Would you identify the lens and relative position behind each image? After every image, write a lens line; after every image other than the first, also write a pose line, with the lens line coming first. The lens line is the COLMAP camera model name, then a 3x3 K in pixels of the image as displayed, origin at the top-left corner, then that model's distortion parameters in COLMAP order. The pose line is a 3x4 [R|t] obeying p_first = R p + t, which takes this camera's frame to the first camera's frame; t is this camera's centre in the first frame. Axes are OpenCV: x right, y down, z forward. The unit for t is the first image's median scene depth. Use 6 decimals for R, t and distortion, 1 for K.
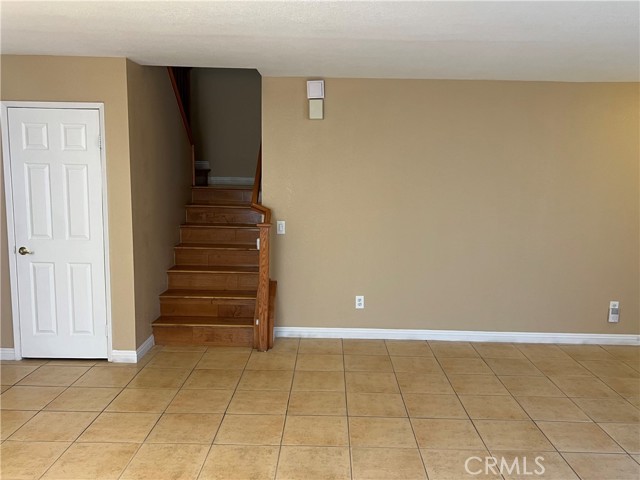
lens RADIAL K [[539.3, 0, 320.6], [0, 539.3, 240.2], [0, 0, 1]] dist [0.033246, 0.000492]
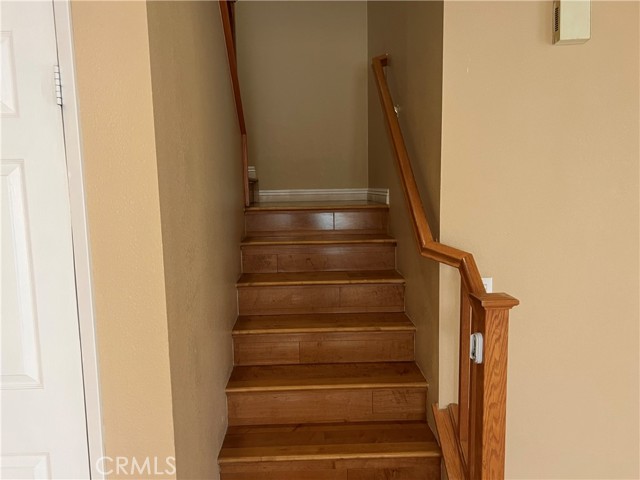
lens RADIAL K [[506.8, 0, 320.7], [0, 506.8, 239.1], [0, 0, 1]] dist [0.042578, -0.036728]
pose [[0.998293, -0.045084, 0.037115, -0.225088], [0.045746, 0.998806, -0.017163, -0.067630], [-0.036297, 0.018831, 0.999164, 0.582390]]
